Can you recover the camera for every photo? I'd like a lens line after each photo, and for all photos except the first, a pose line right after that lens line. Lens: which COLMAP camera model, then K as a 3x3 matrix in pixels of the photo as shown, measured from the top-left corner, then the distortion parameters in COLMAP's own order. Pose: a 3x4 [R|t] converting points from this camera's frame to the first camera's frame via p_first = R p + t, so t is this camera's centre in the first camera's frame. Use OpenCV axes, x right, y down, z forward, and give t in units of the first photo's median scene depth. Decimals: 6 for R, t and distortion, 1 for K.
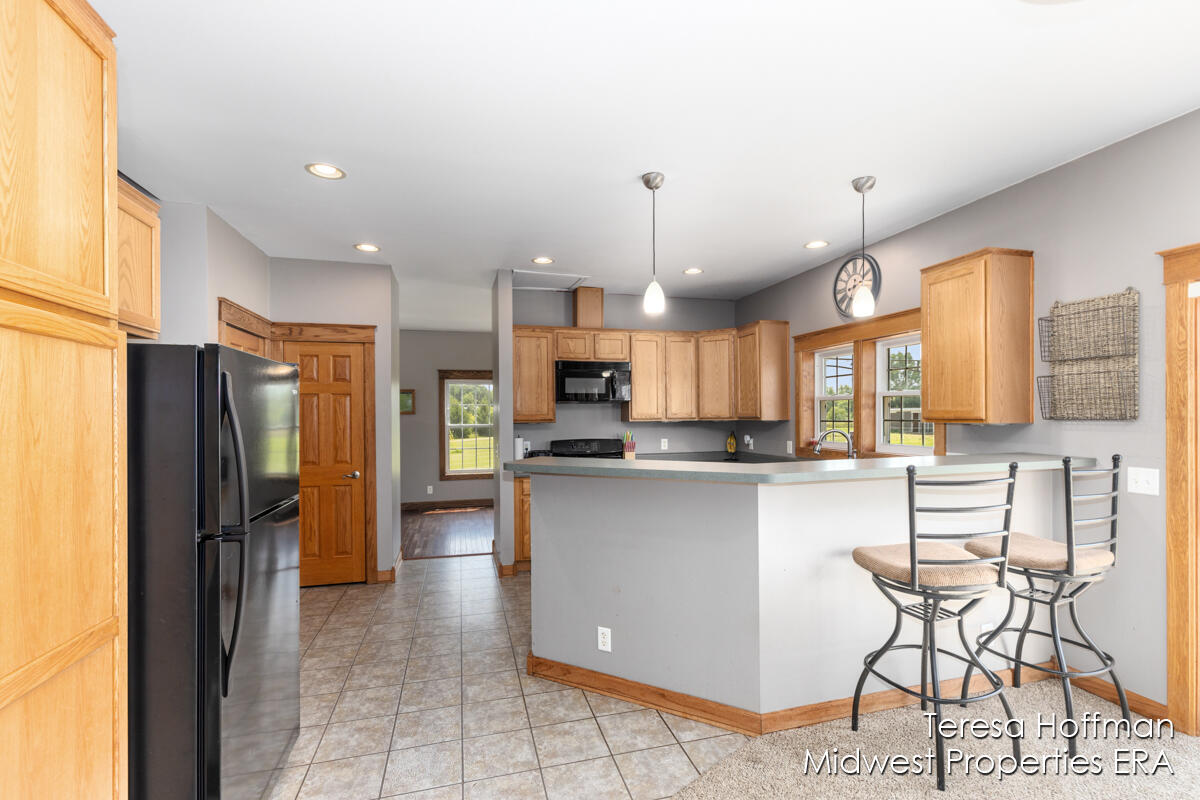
lens RADIAL K [[541.0, 0, 615.3], [0, 541.0, 418.5], [0, 0, 1]] dist [0.002882, -0.000646]
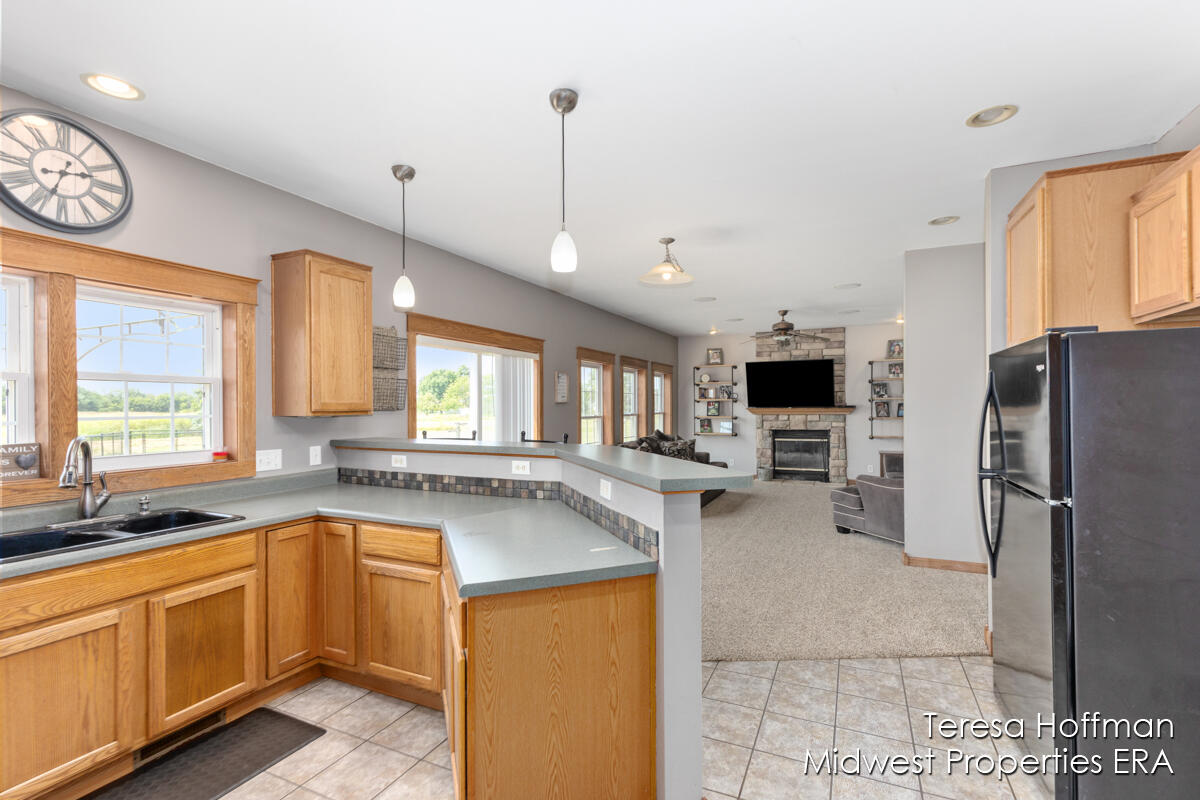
lens RADIAL K [[541.0, 0, 611.1], [0, 541.0, 403.5], [0, 0, 1]] dist [0.002882, -0.000646]
pose [[-0.762633, 0.010669, 0.646744, -0.314829], [0.014522, 0.999894, 0.000630, -0.004750], [-0.646669, 0.009872, -0.762707, 1.022352]]
